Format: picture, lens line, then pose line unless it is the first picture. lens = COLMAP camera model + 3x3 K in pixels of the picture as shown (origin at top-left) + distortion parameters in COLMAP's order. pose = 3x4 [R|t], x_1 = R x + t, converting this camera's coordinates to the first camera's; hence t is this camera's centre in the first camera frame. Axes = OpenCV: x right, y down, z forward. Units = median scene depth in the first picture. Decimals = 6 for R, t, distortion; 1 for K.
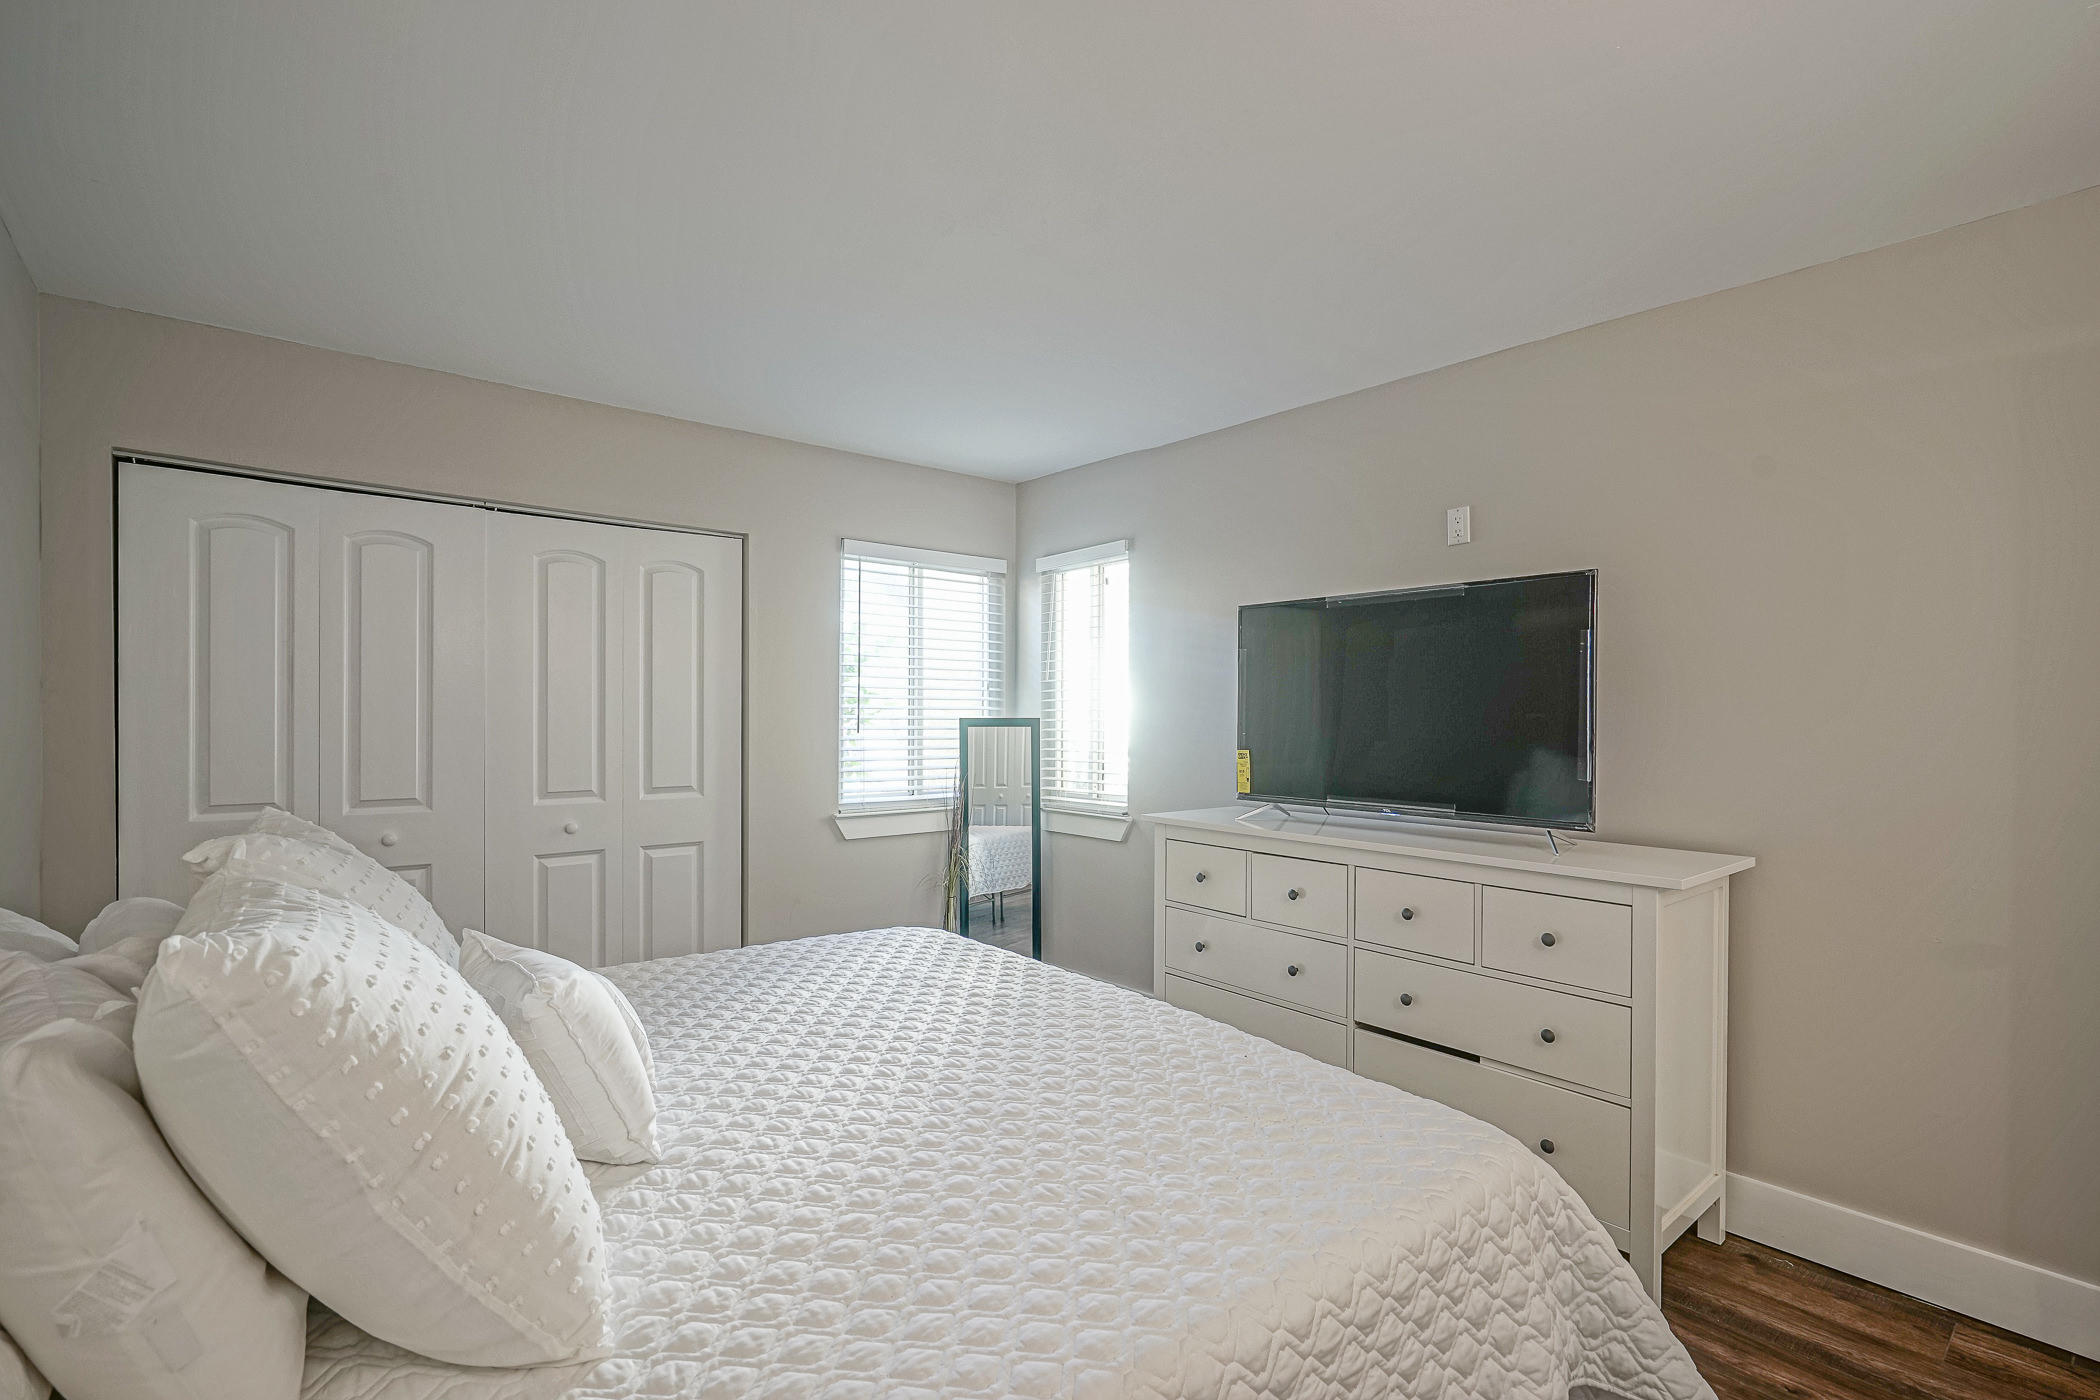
lens RADIAL K [[958.8, 0, 1060.3], [0, 958.8, 687.4], [0, 0, 1]] dist [-0.001495, 0.000317]
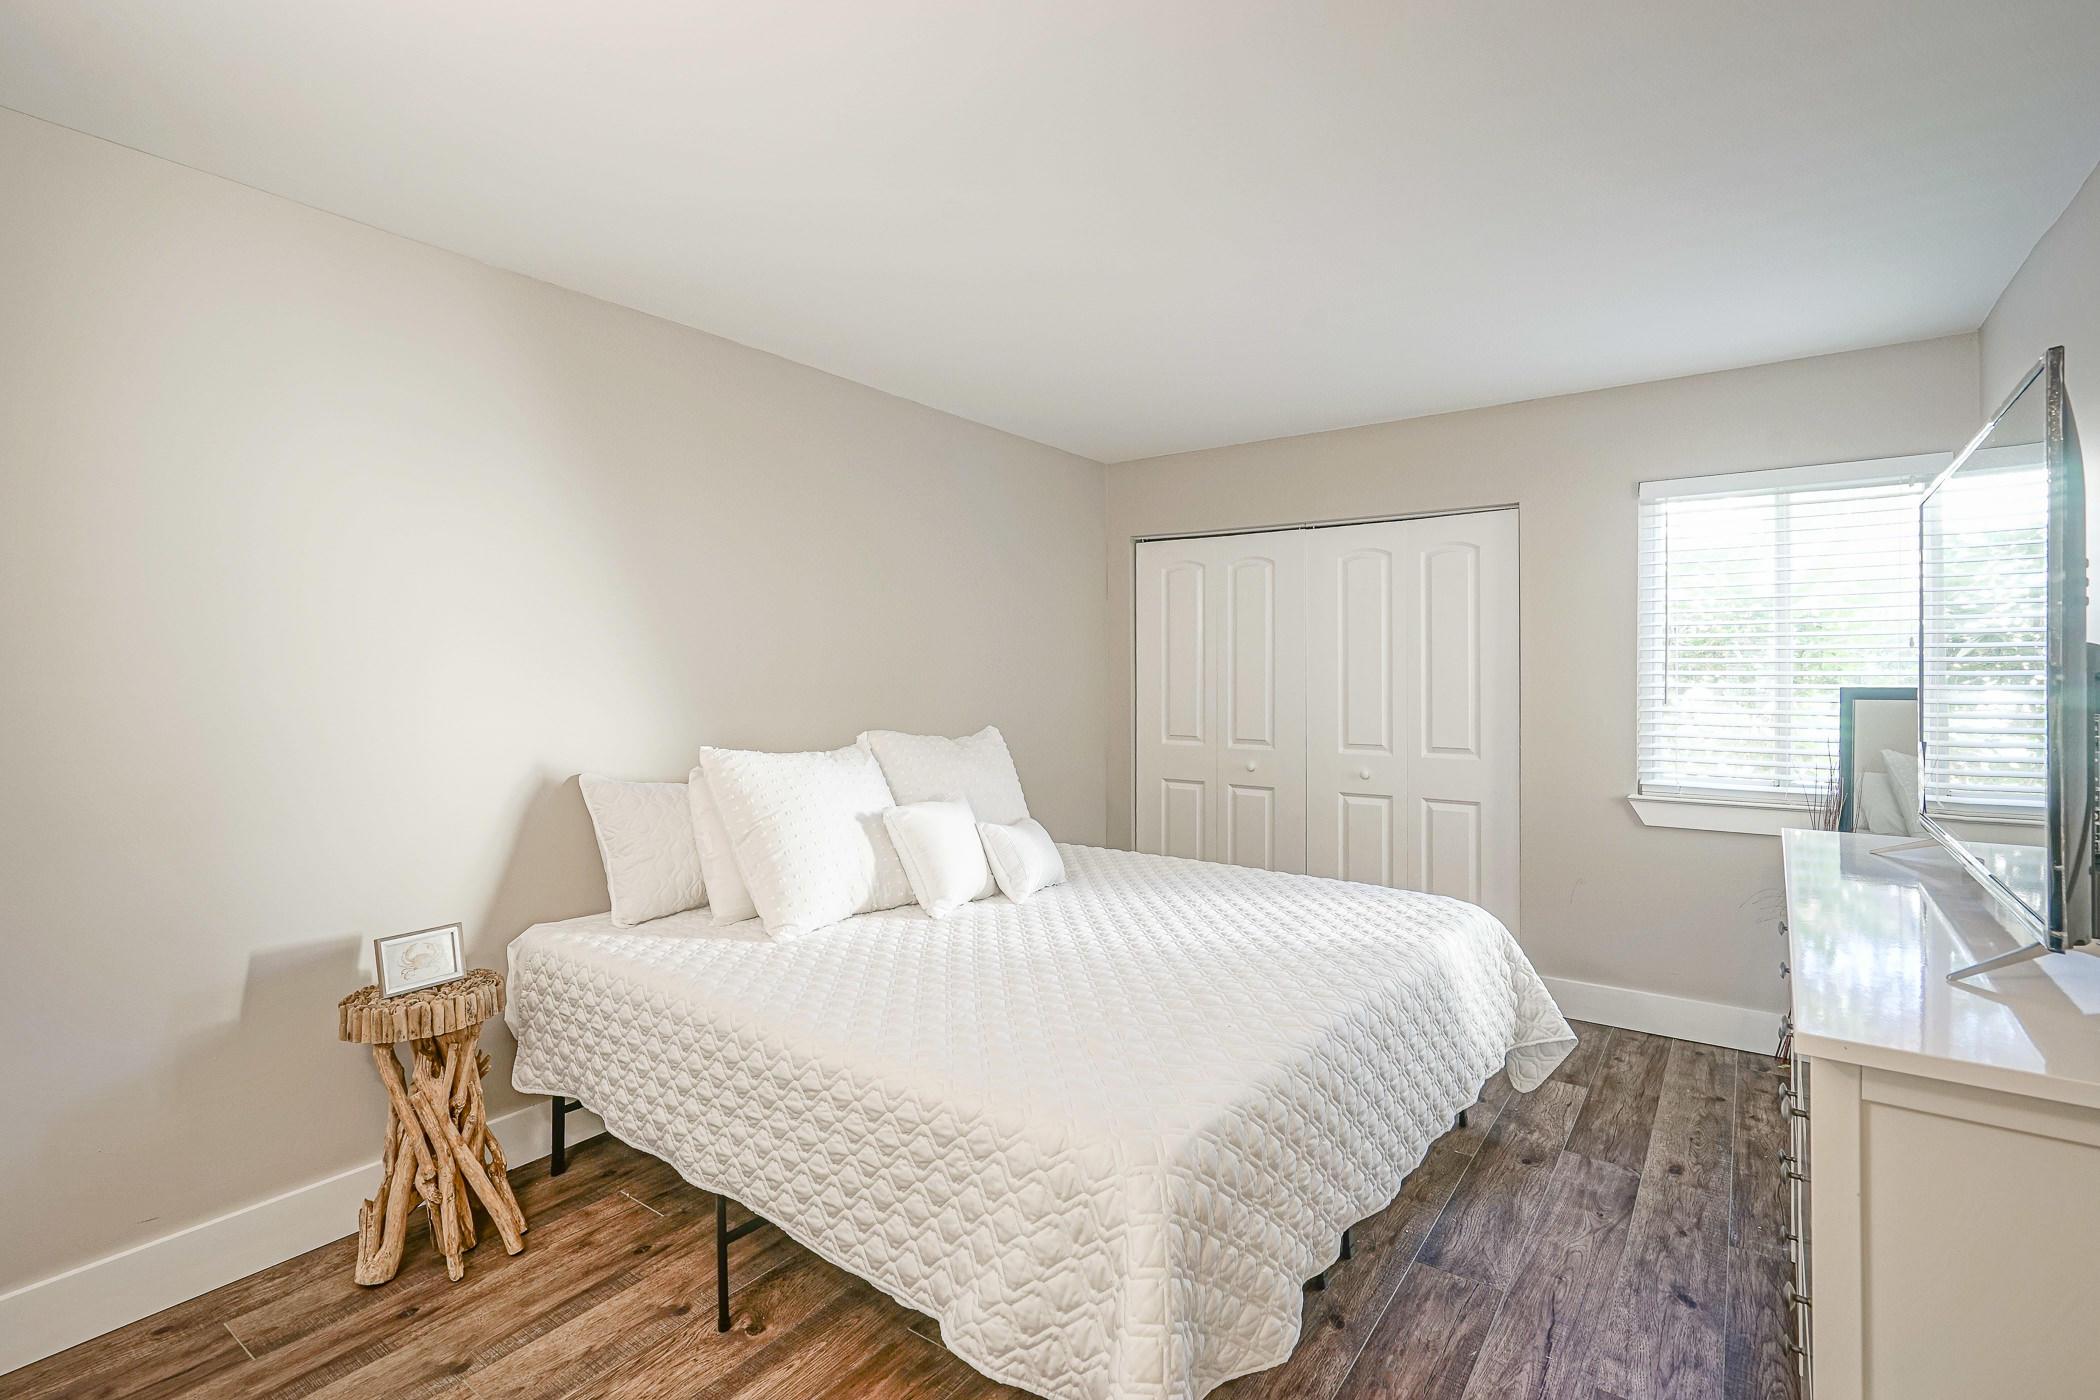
lens RADIAL K [[960.7, 0, 1053.6], [0, 960.7, 674.8], [0, 0, 1]] dist [-0.002565, 0.001088]
pose [[0.240722, -0.004966, -0.970581, 0.549791], [0.028241, 0.999599, 0.001889, 0.004135], [0.970183, -0.027865, 0.240766, 0.287368]]
